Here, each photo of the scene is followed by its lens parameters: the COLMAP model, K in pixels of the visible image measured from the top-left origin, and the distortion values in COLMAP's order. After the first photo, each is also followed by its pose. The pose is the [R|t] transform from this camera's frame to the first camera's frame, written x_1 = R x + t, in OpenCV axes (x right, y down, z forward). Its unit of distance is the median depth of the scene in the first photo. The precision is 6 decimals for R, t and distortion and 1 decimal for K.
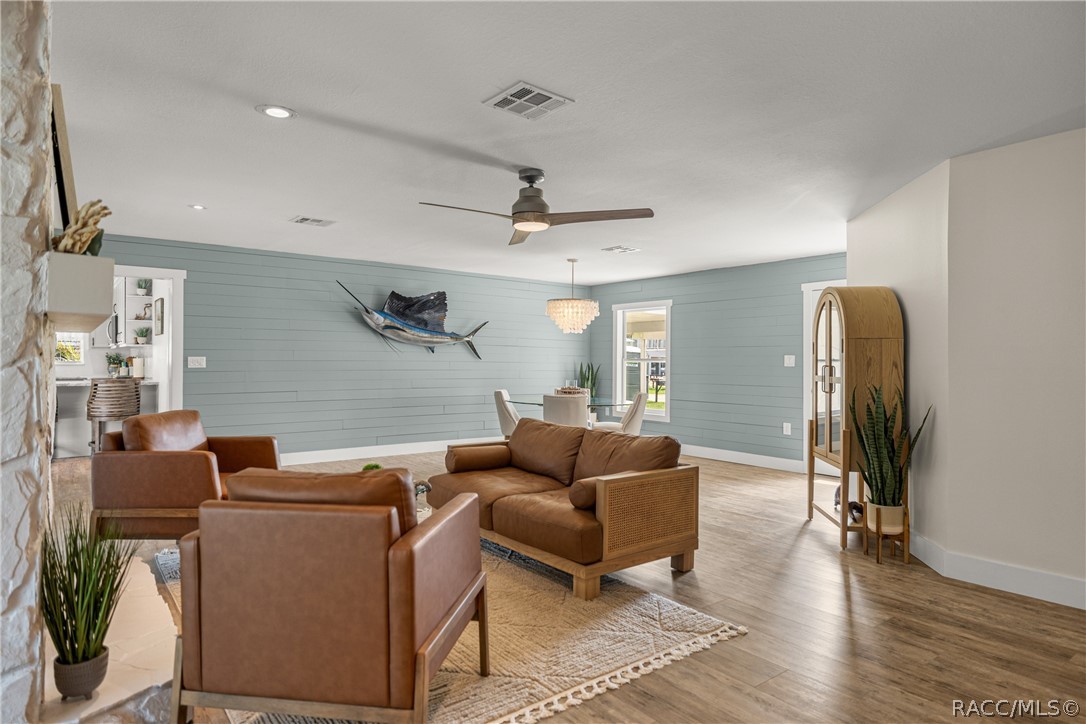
lens RADIAL K [[626.8, 0, 543.0], [0, 626.8, 362.0], [0, 0, 1]] dist [0.001771, 0.000892]
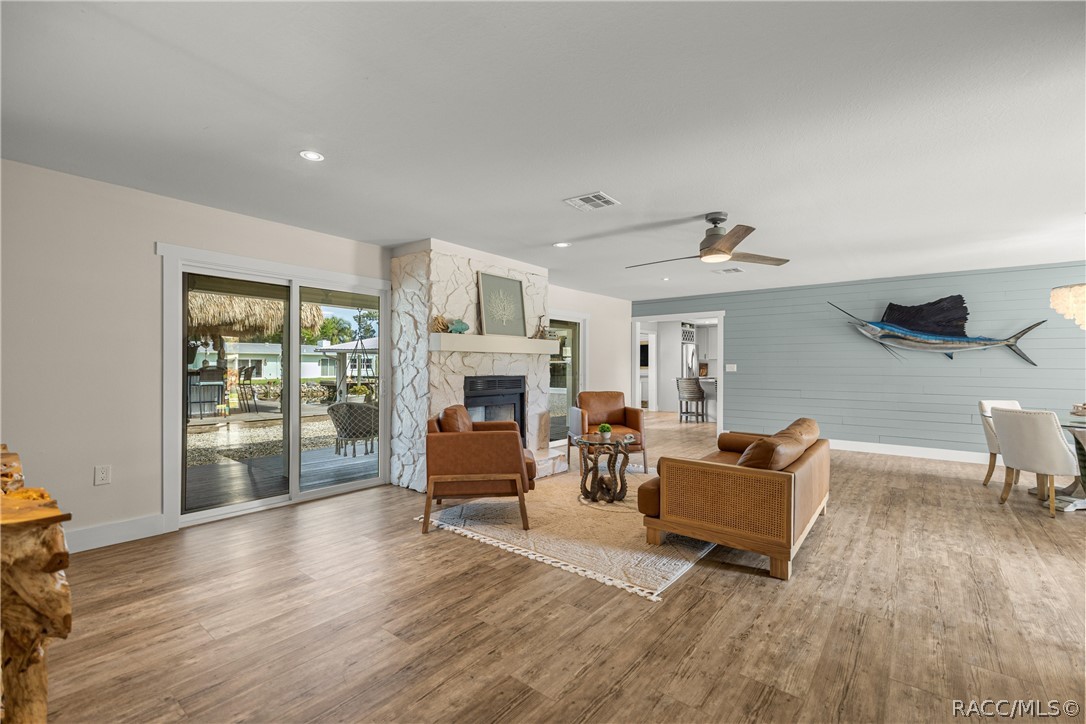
lens RADIAL K [[474.7, 0, 543.0], [0, 474.7, 362.0], [0, 0, 1]] dist [0.002442, 0.000086]
pose [[0.236459, -0.012246, -0.971564, 0.961128], [-0.004952, 0.999892, -0.013808, 0.007786], [0.971629, 0.008076, 0.236373, 0.512543]]
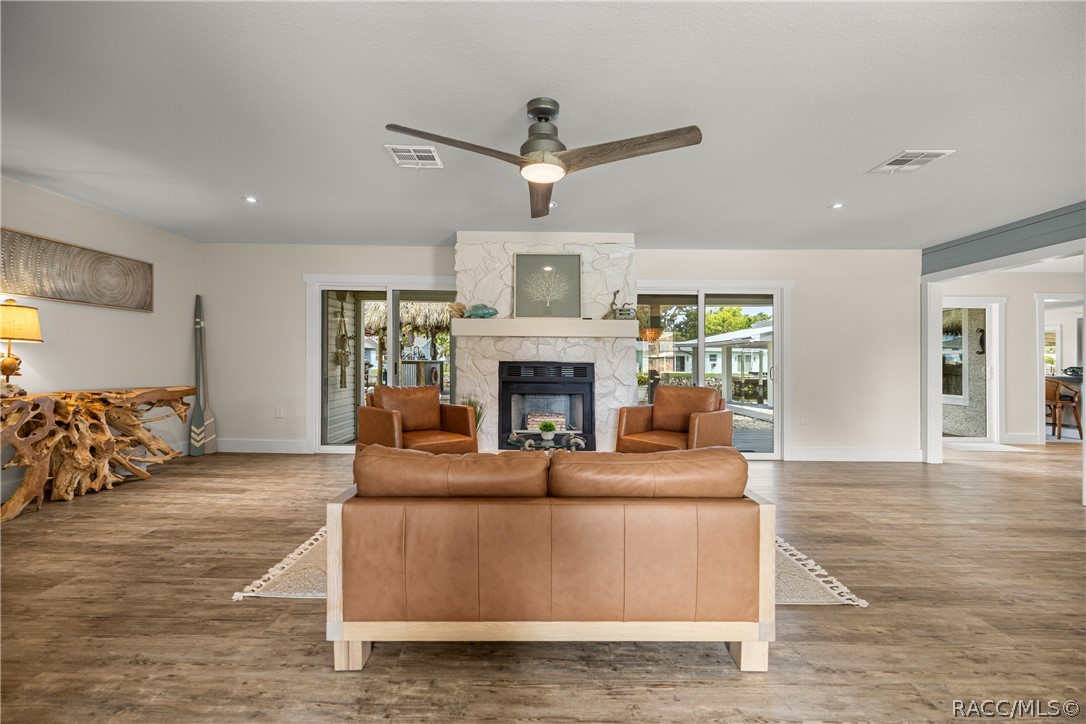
lens RADIAL K [[461.5, 0, 543.0], [0, 461.5, 362.0], [0, 0, 1]] dist [0.000036, -0.000482]
pose [[-0.615201, -0.009949, -0.788307, 0.524982], [-0.019481, 0.999807, 0.002585, 0.028957], [0.788130, 0.016947, -0.615276, 1.590589]]
